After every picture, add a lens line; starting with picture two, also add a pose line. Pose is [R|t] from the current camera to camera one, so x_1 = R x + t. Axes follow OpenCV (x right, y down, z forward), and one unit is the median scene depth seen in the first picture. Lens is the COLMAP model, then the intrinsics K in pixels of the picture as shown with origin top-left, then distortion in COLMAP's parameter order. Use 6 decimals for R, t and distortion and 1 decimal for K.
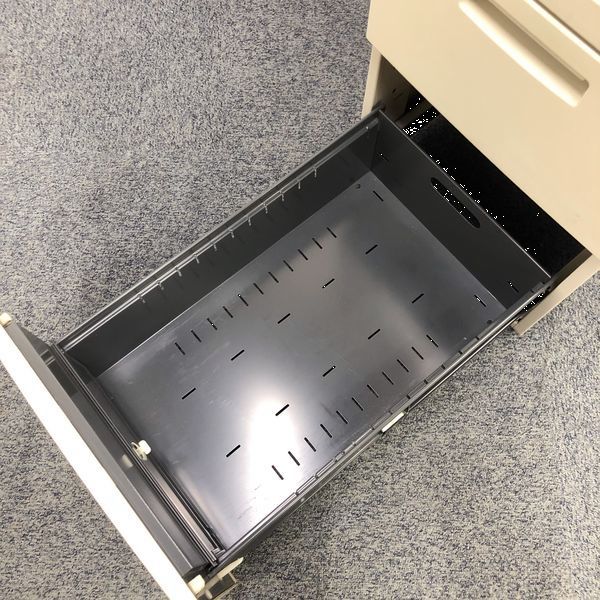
lens RADIAL K [[645.2, 0, 300.9], [0, 645.2, 298.4], [0, 0, 1]] dist [0.012137, 0.000000]
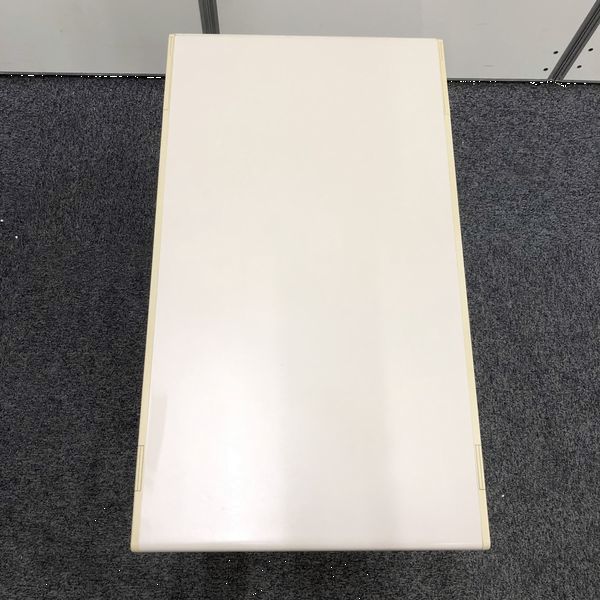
lens RADIAL K [[645.2, 0, 298.6], [0, 645.2, 301.7], [0, 0, 1]] dist [0.012137, 0.000000]
pose [[0.999663, 0.000728, 0.025957, -0.006529], [-0.000690, 0.999999, -0.001482, -0.118542], [-0.025958, 0.001464, 0.999662, -0.444142]]
